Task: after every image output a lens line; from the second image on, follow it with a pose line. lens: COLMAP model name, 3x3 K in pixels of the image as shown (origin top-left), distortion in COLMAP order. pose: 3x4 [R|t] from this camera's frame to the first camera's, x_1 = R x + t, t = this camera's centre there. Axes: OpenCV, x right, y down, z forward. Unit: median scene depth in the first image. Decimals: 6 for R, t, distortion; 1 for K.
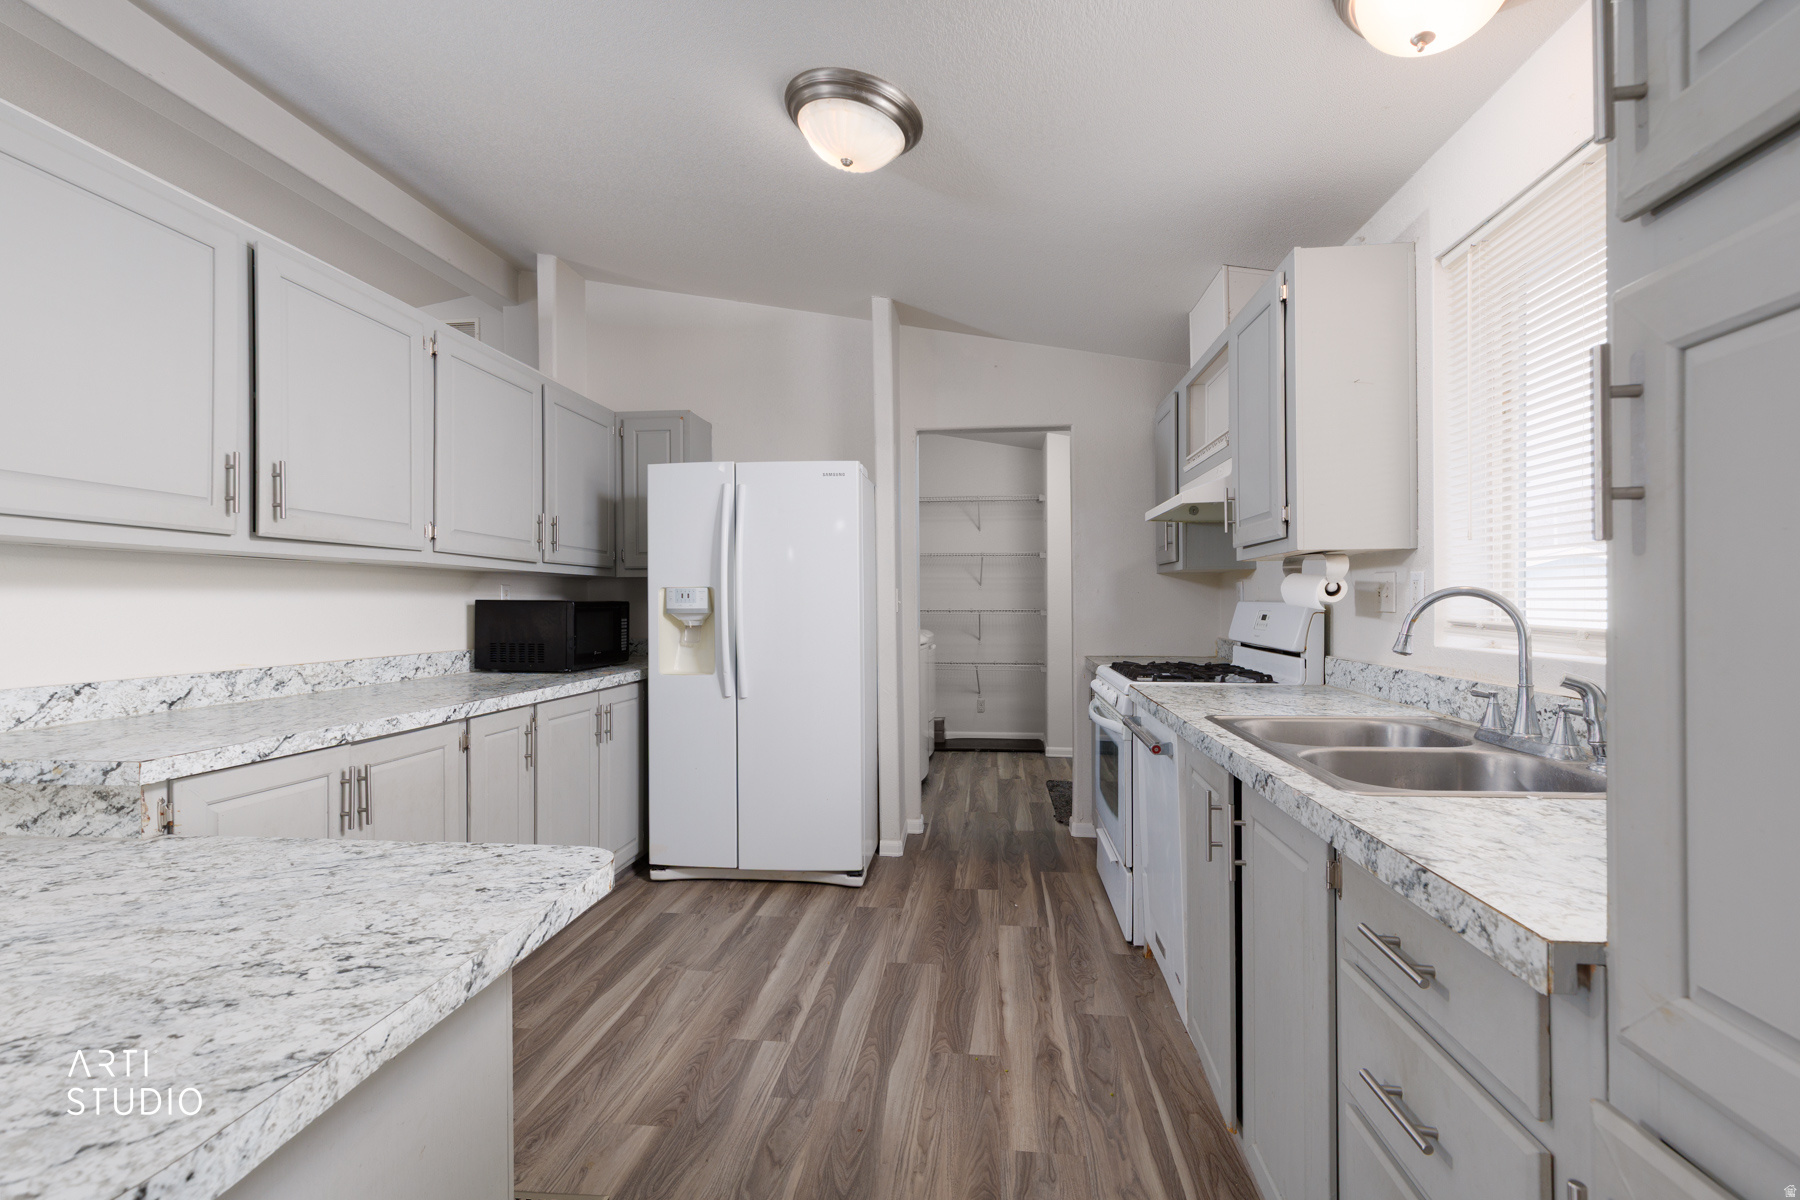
lens RADIAL K [[810.2, 0, 900.0], [0, 810.2, 600.0], [0, 0, 1]] dist [0.006863, -0.000330]
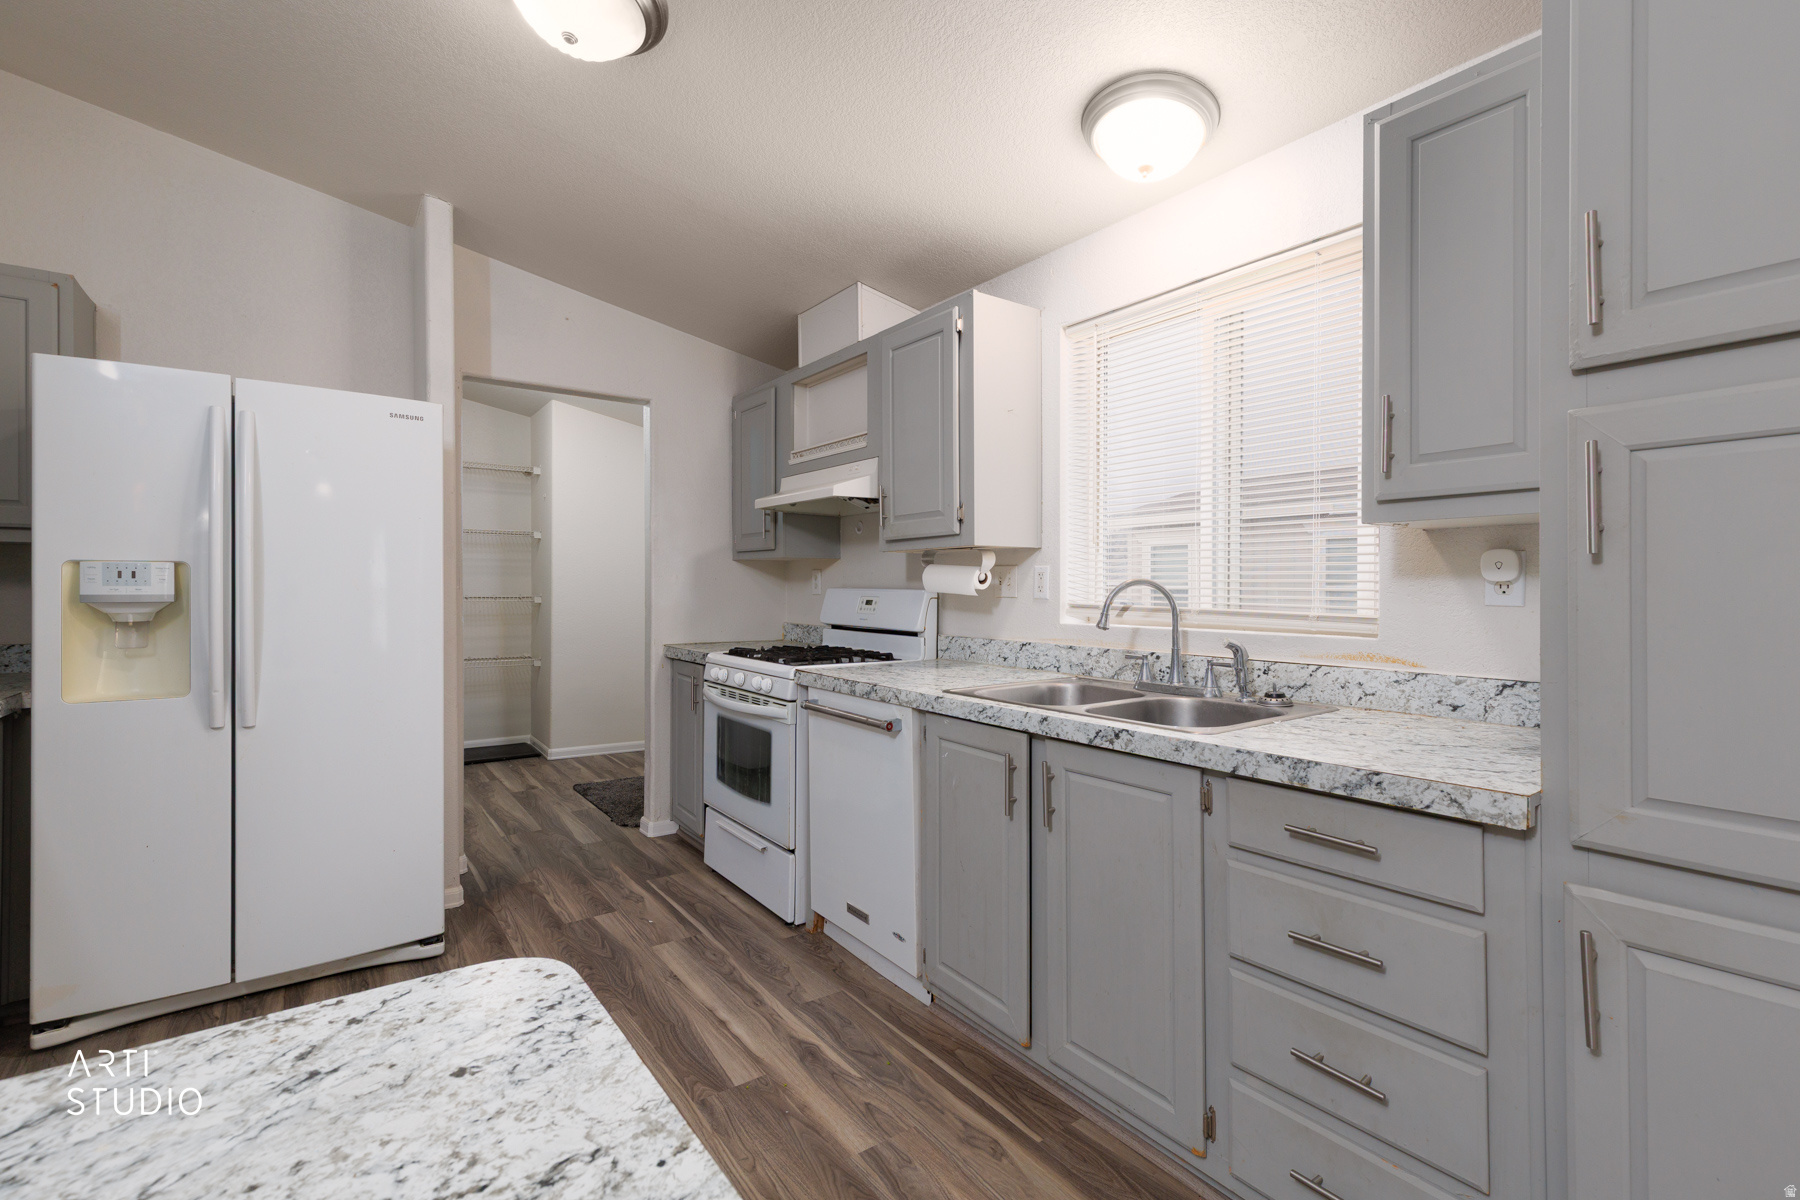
lens RADIAL K [[810.3, 0, 905.2], [0, 810.3, 581.9], [0, 0, 1]] dist [0.008432, -0.001159]
pose [[0.737774, 0.010724, 0.674962, -0.363509], [-0.006702, 0.999941, -0.008562, 0.002726], [-0.675014, 0.001793, 0.737803, 0.186334]]
